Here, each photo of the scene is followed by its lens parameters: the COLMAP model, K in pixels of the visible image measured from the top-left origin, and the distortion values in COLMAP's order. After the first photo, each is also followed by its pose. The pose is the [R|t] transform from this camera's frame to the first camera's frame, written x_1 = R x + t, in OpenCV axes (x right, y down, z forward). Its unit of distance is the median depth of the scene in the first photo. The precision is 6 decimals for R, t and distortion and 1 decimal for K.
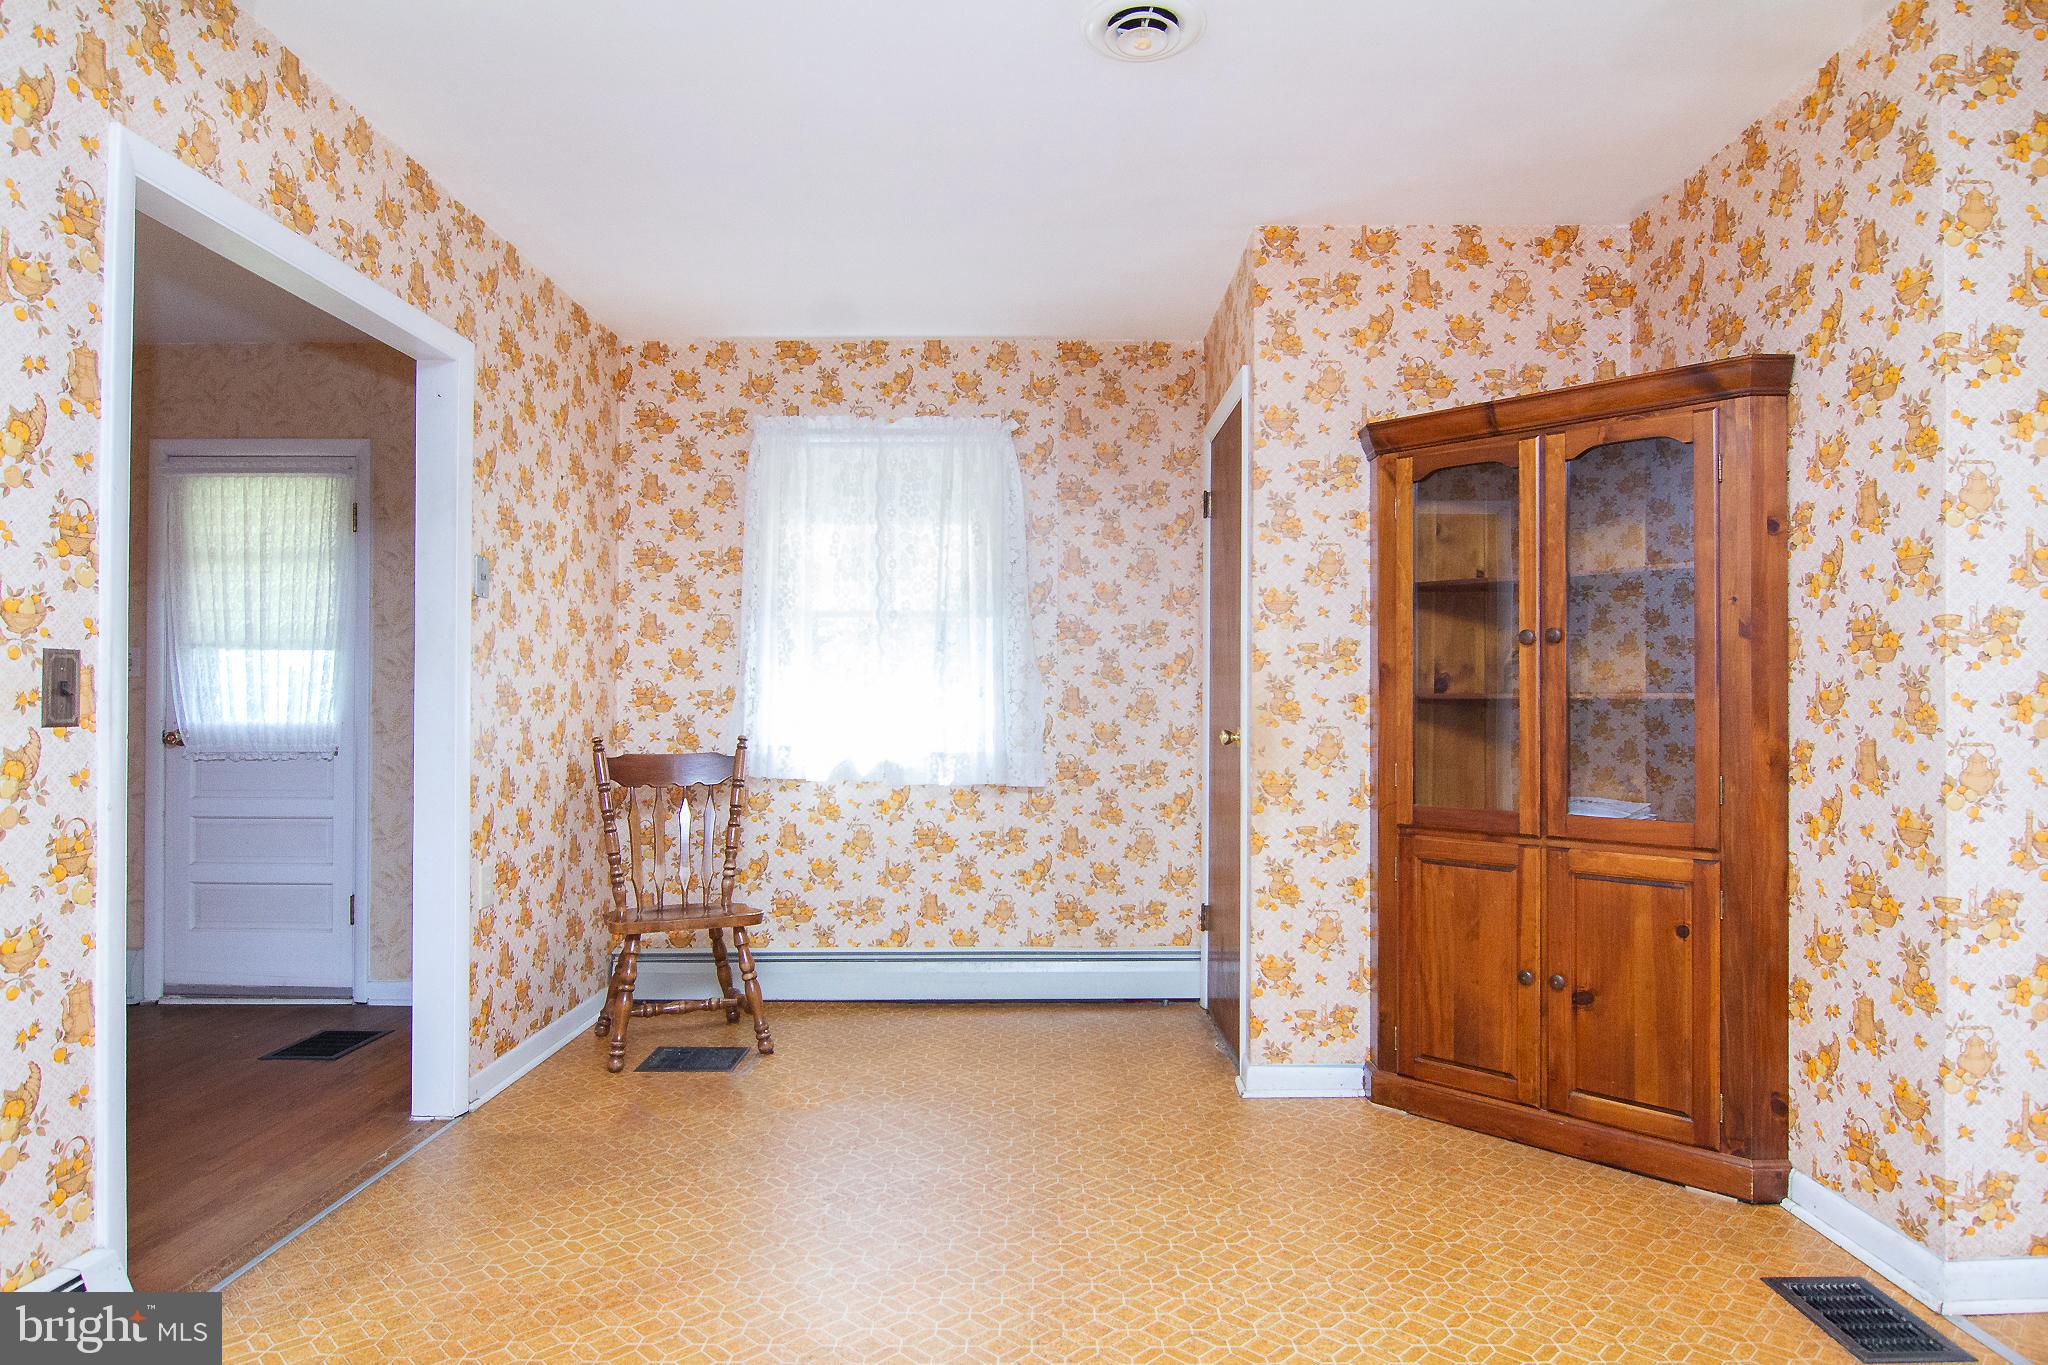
lens RADIAL K [[1160.8, 0, 1028.1], [0, 1160.8, 701.5], [0, 0, 1]] dist [-0.006880, -0.009039]
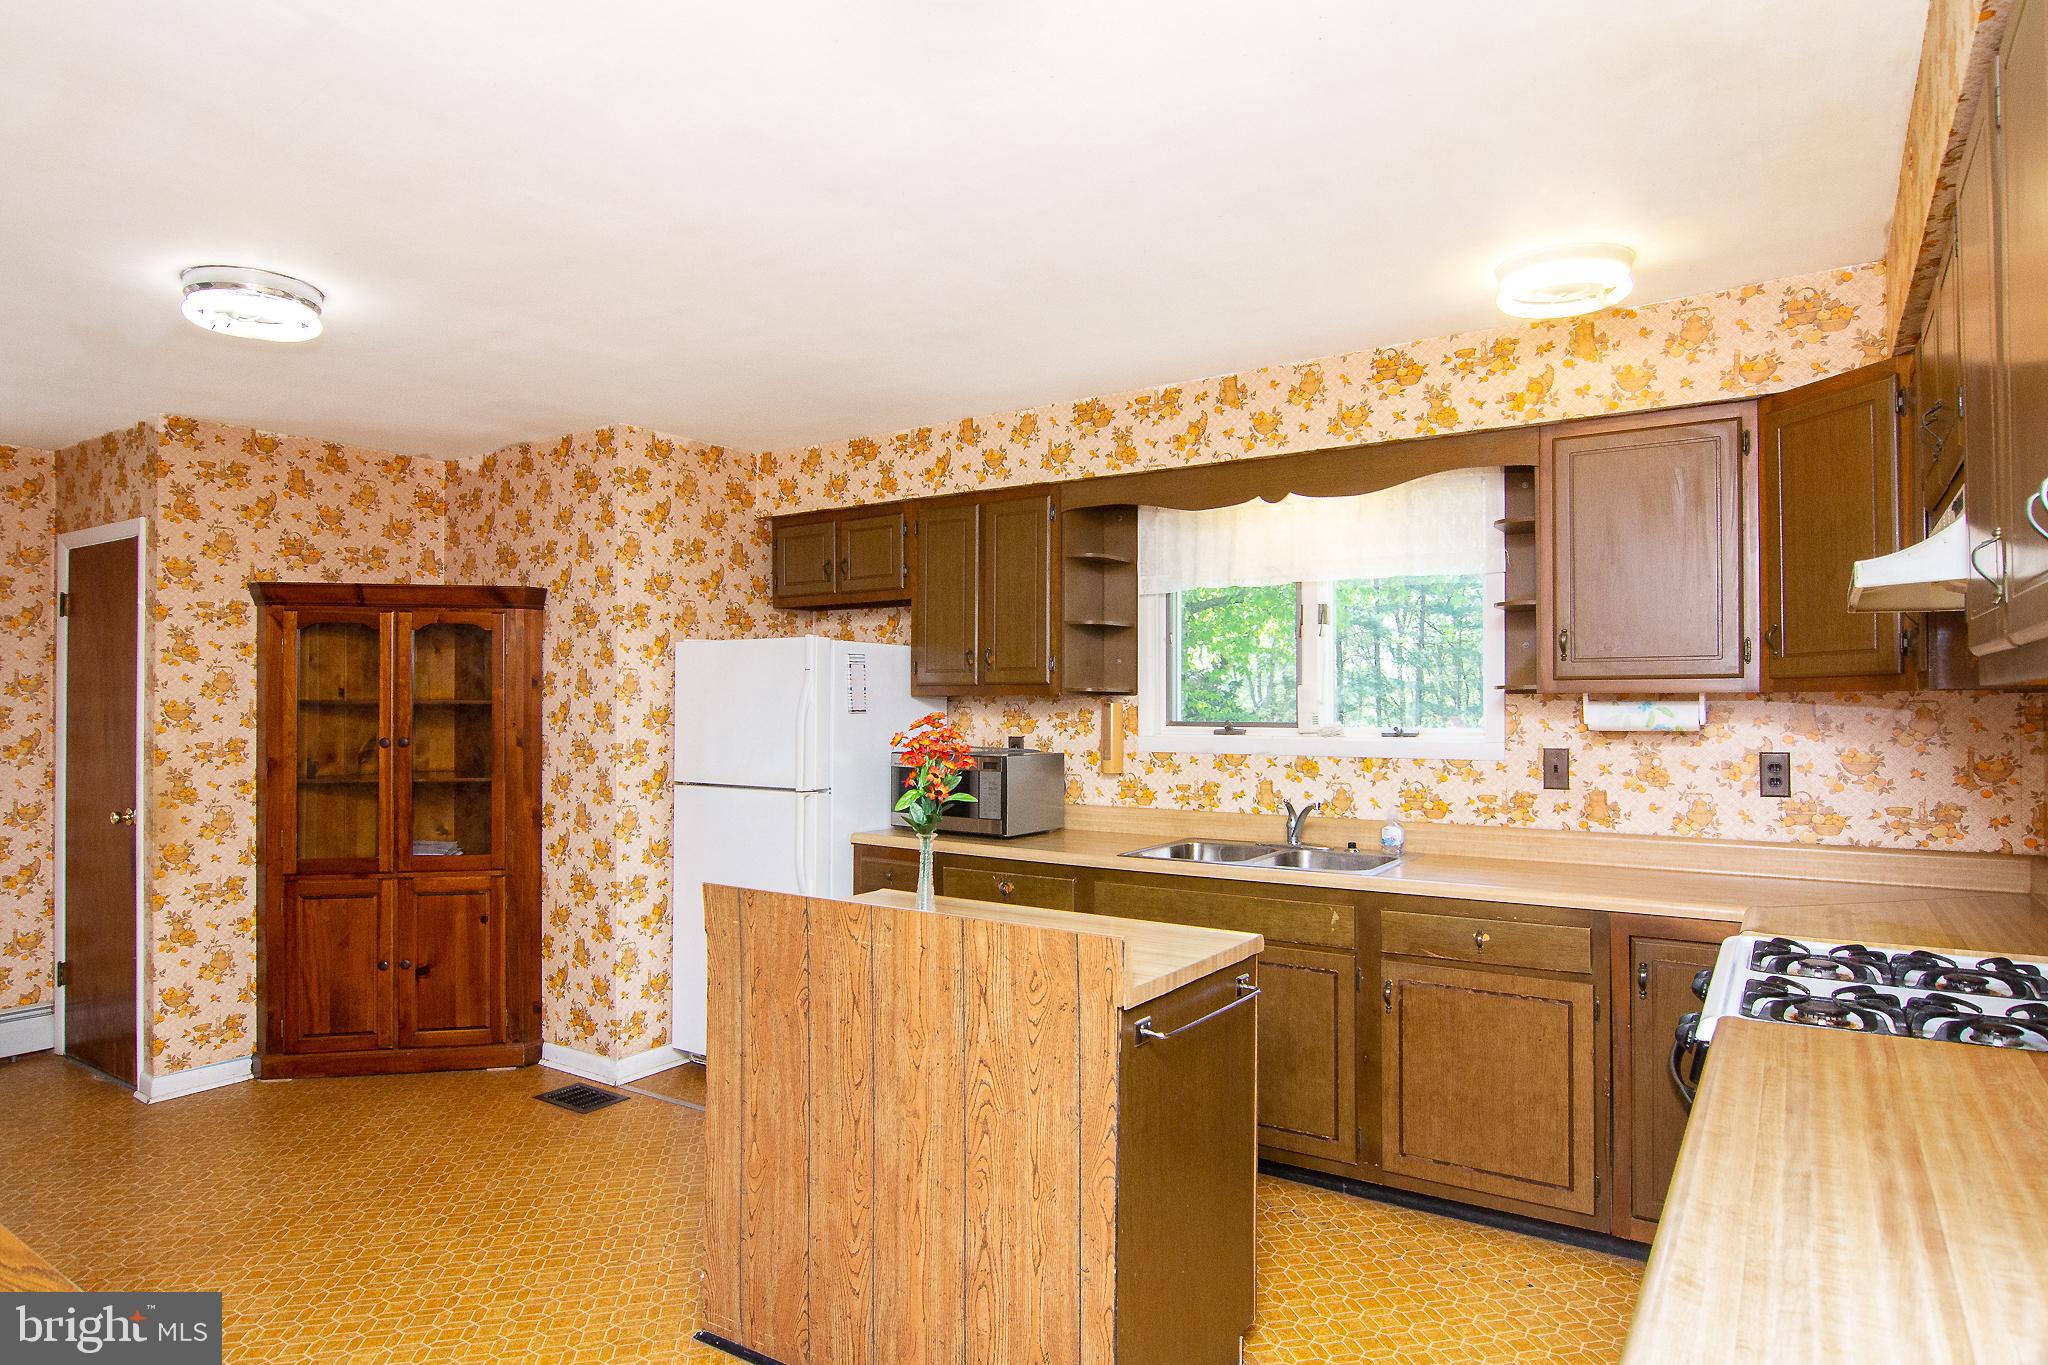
lens RADIAL K [[1160.8, 0, 1058.2], [0, 1160.8, 712.0], [0, 0, 1]] dist [-0.006880, -0.009039]
pose [[0.514217, -0.001816, 0.857658, -0.437444], [-0.007845, 0.999946, 0.006821, -0.117865], [-0.857624, -0.010236, 0.514175, -0.565521]]
